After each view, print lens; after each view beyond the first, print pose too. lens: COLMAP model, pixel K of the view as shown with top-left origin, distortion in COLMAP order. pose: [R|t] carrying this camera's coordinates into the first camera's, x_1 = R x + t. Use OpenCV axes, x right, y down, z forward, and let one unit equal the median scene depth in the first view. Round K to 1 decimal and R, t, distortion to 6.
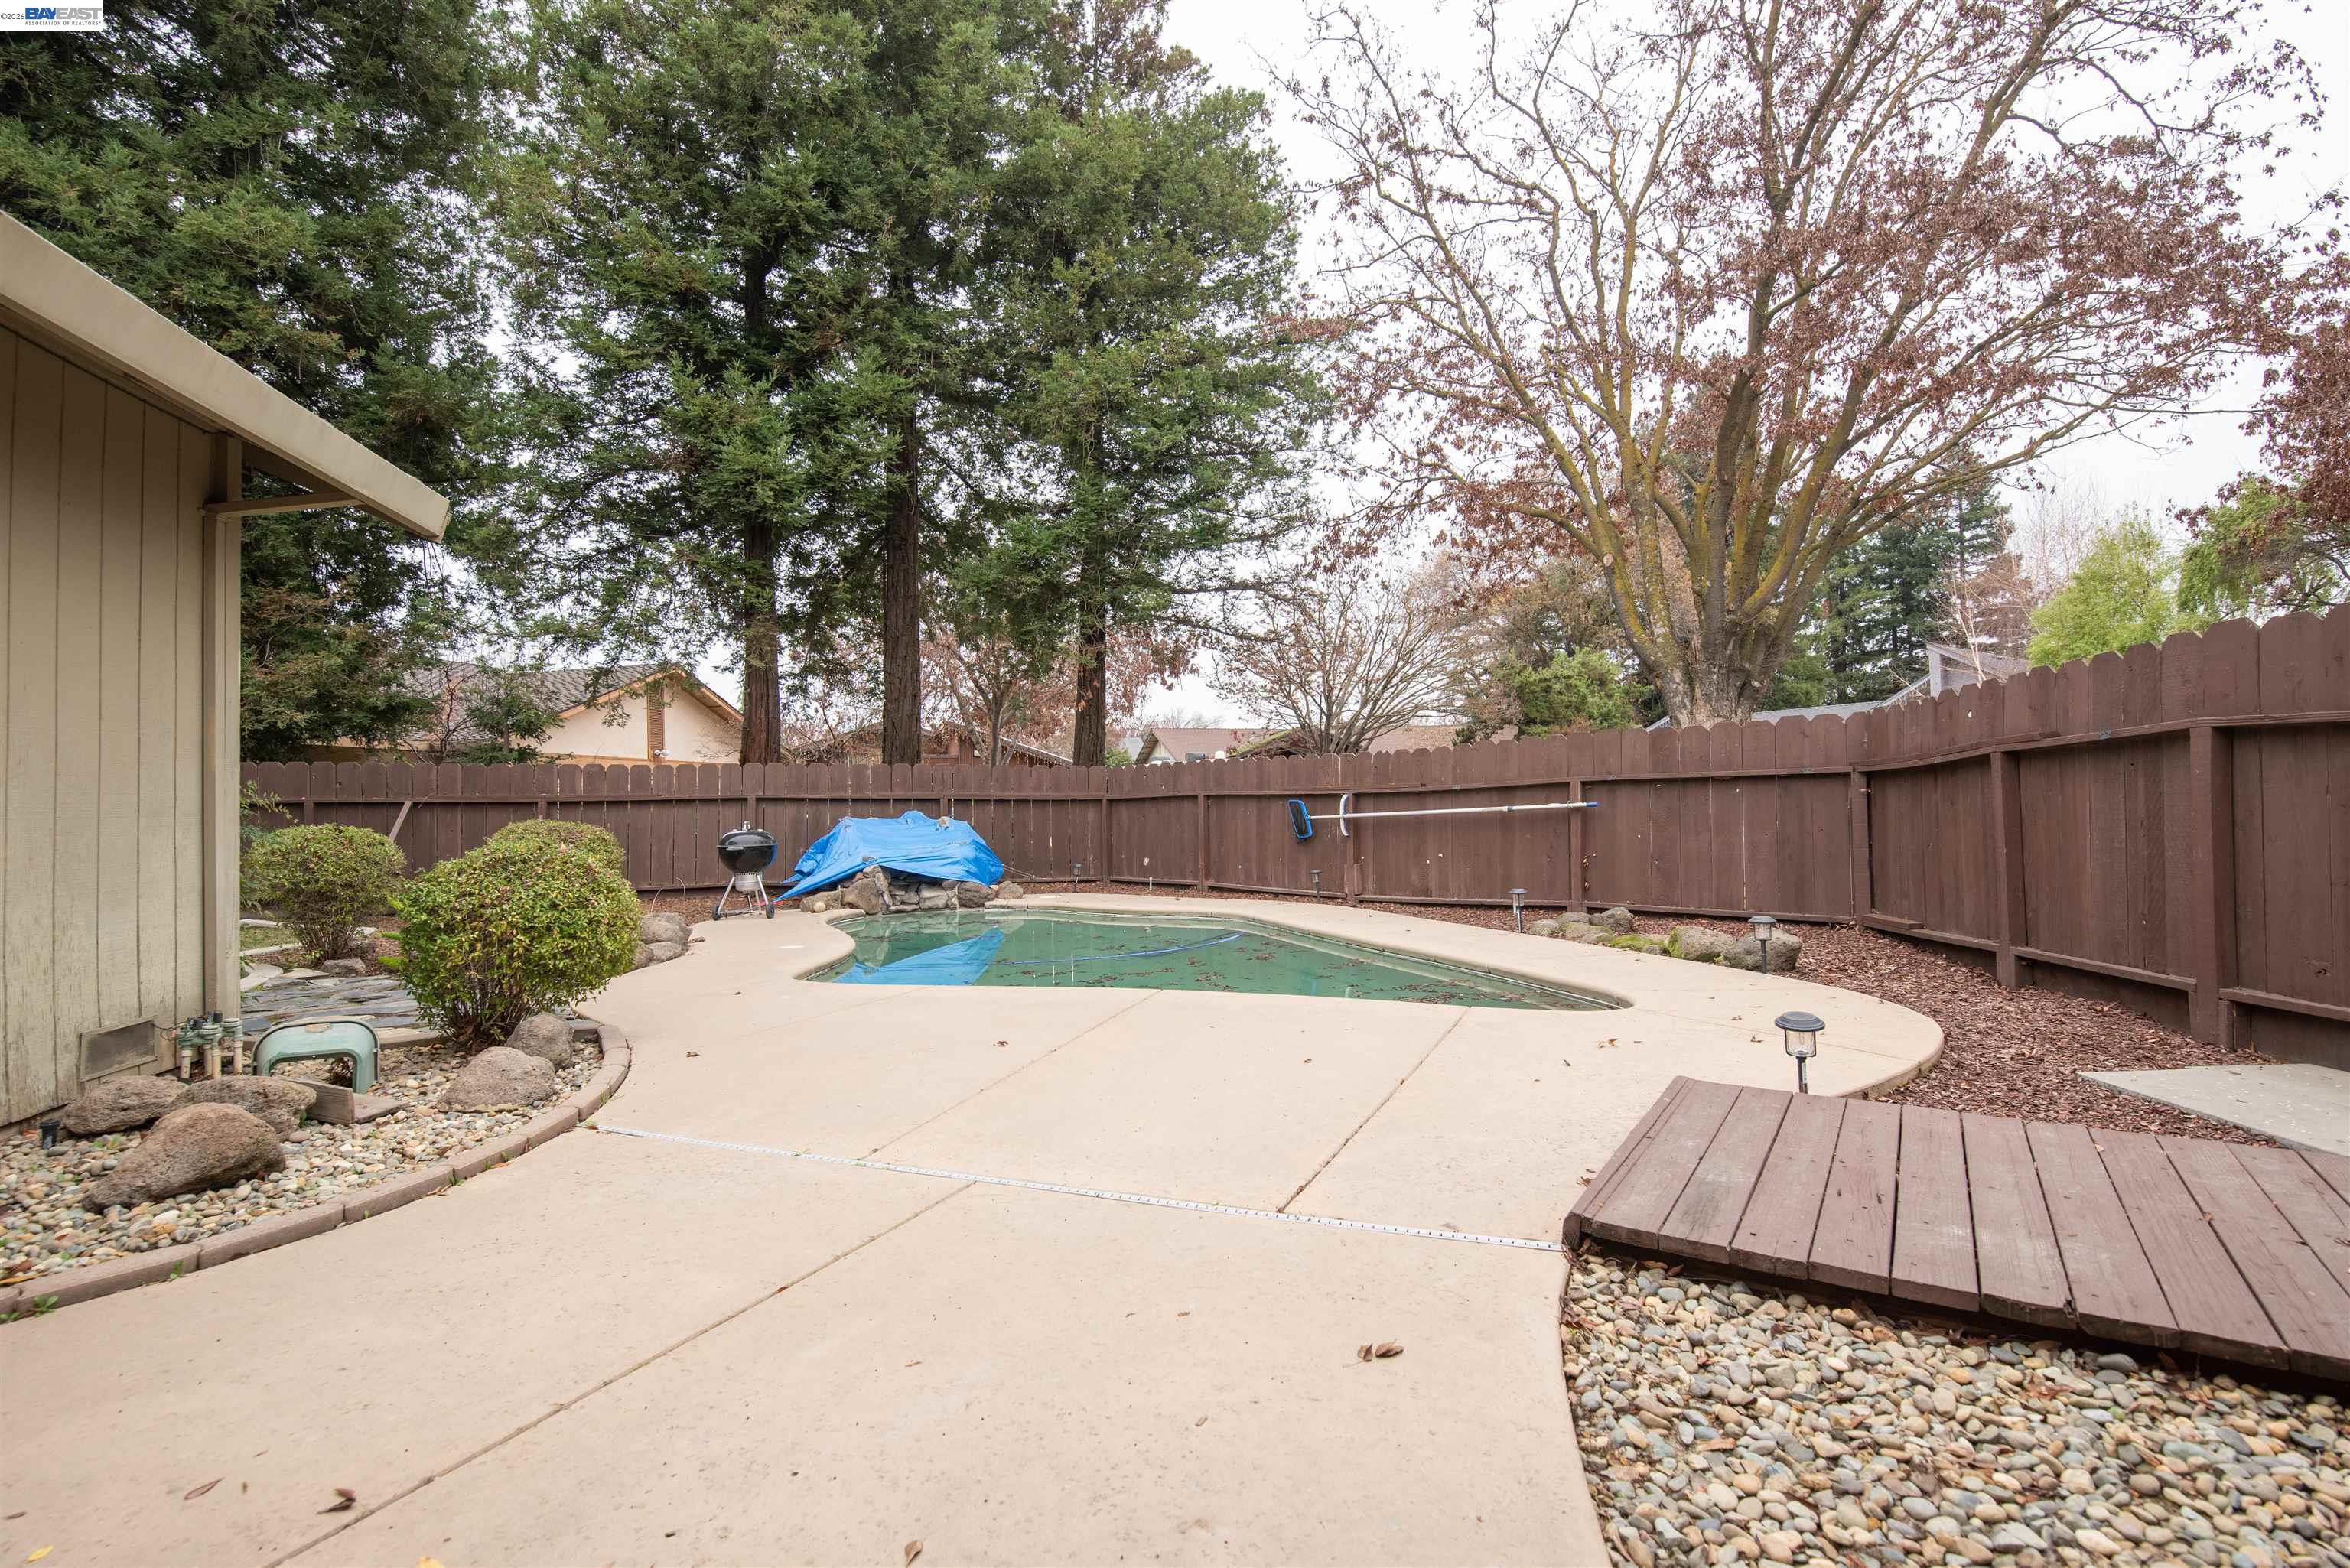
lens RADIAL K [[1014.3, 0, 1182.4], [0, 1014.3, 786.8], [0, 0, 1]] dist [-0.000358, -0.010722]
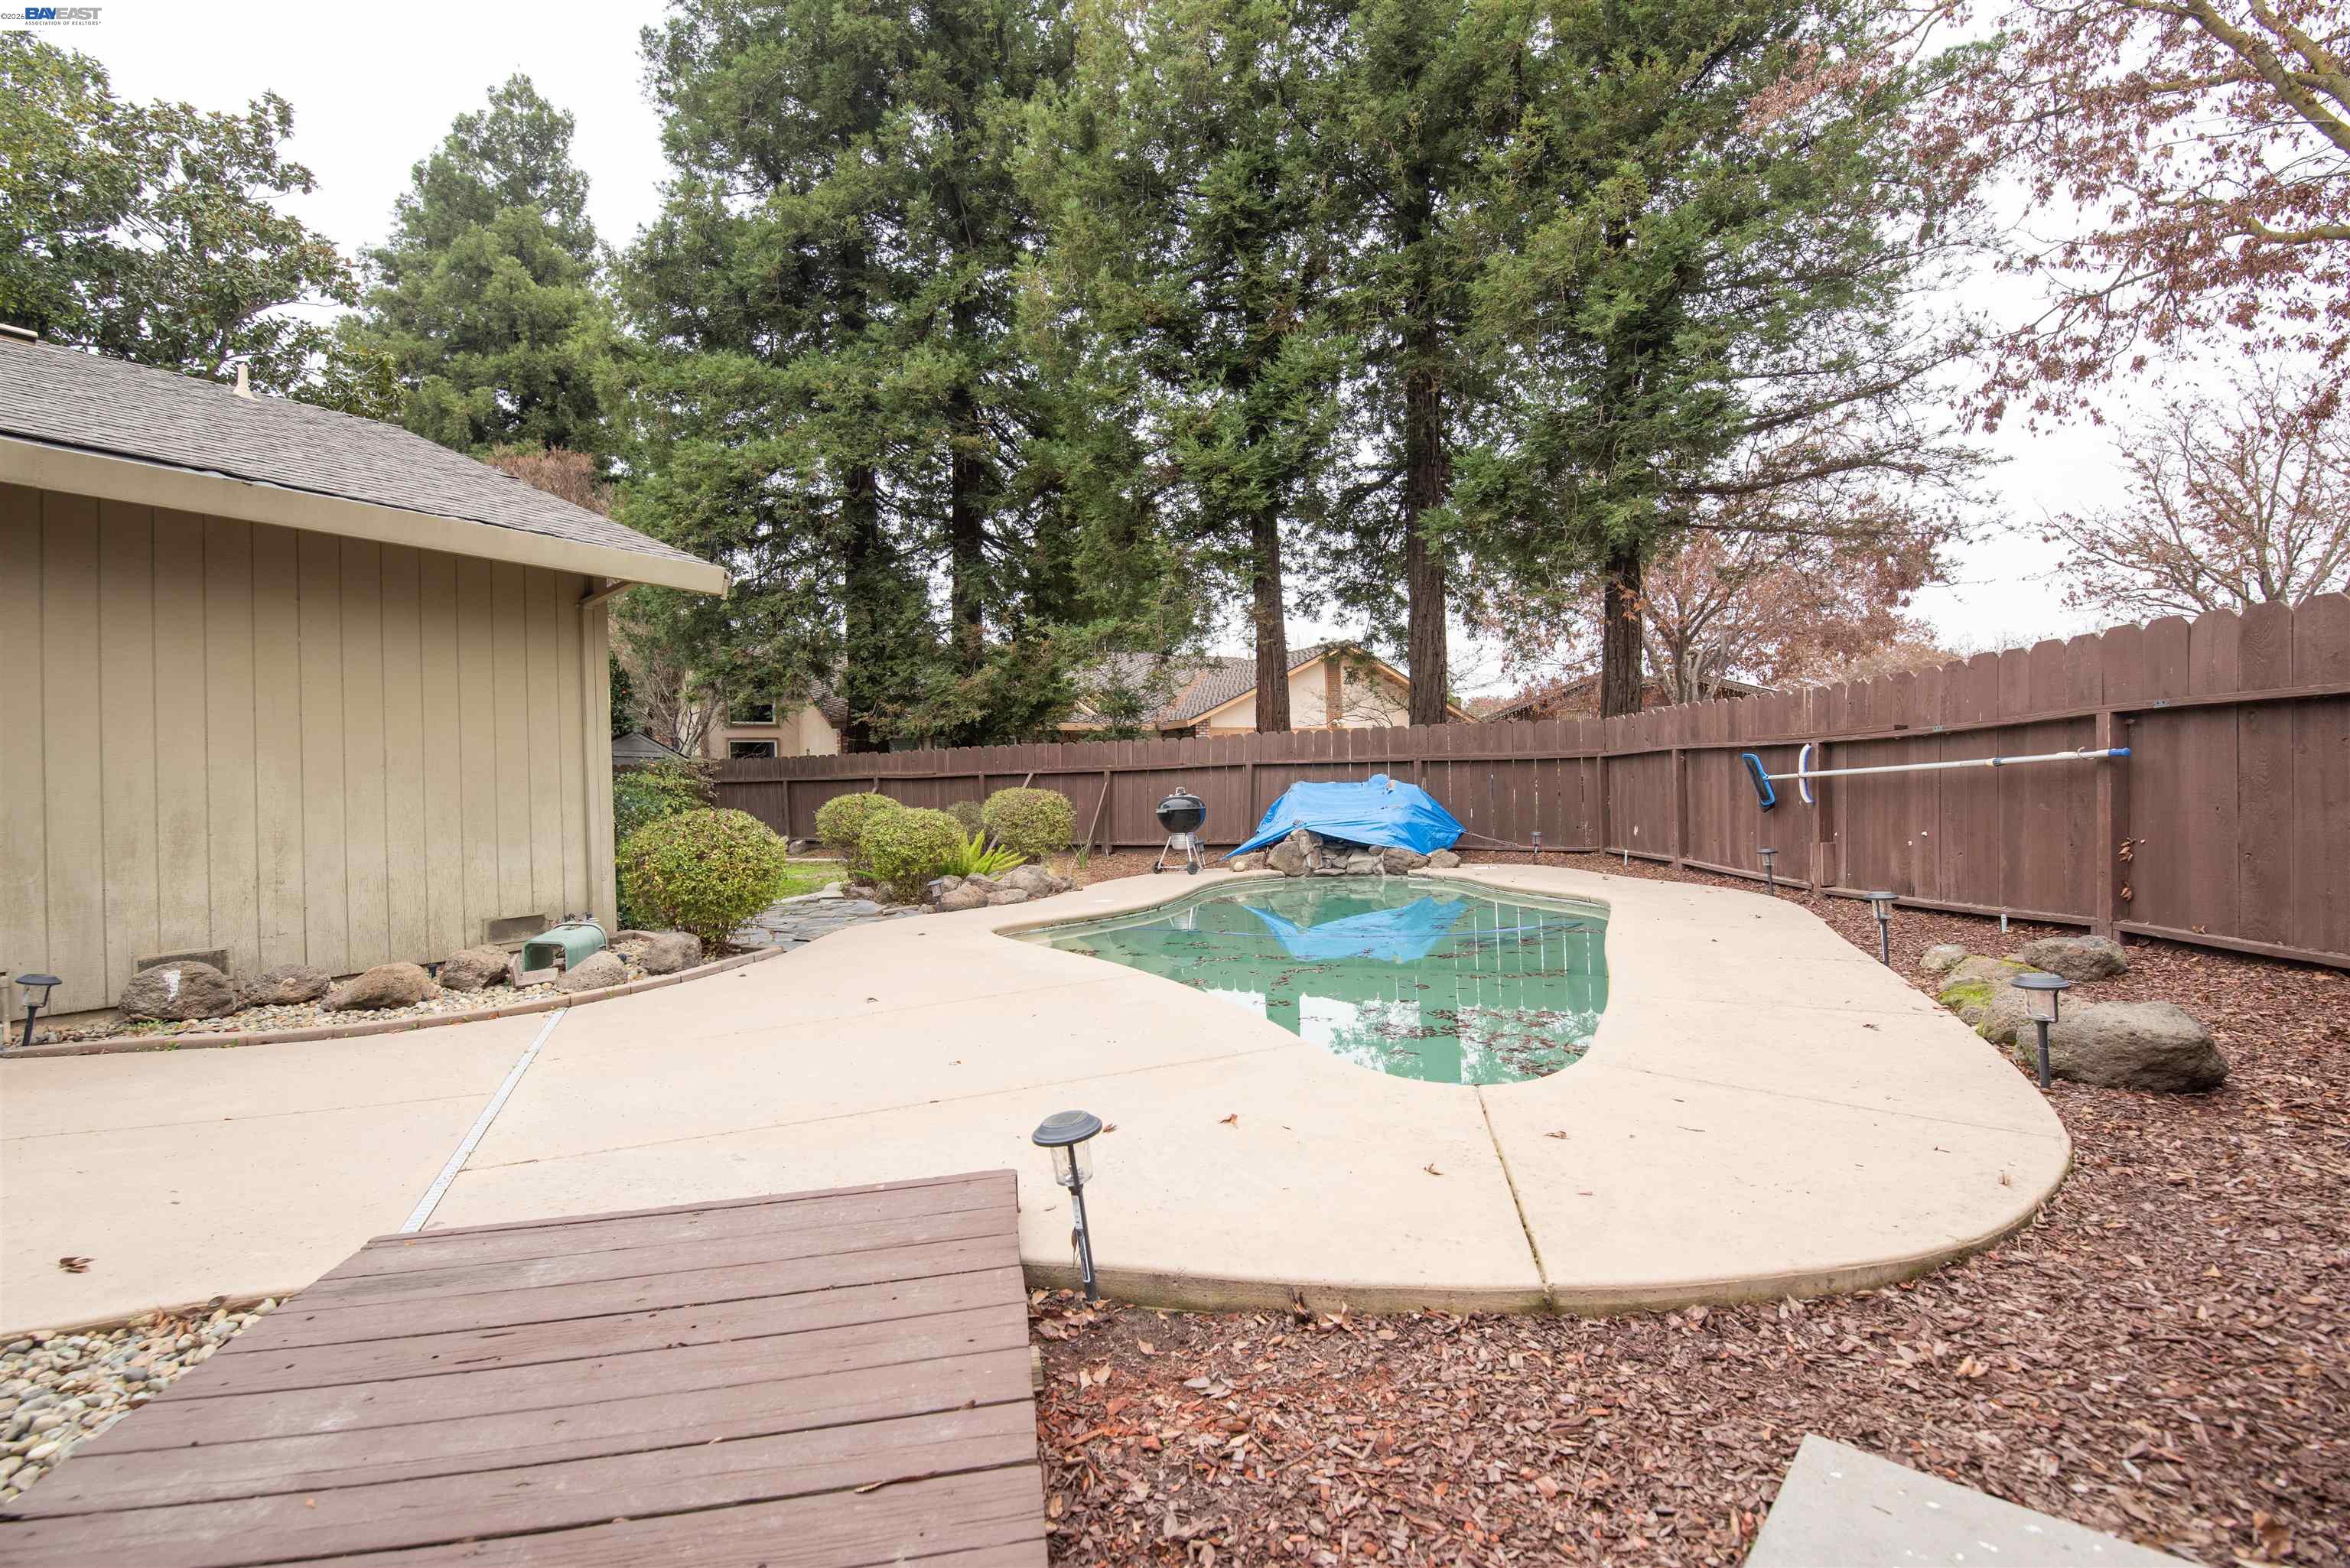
lens RADIAL K [[1014.3, 0, 1182.4], [0, 1014.3, 786.8], [0, 0, 1]] dist [-0.000358, -0.010722]
pose [[0.729674, -0.004973, -0.683777, 0.317488], [0.033040, 0.999062, 0.027992, 0.002549], [0.682996, -0.043017, 0.729154, 0.176749]]
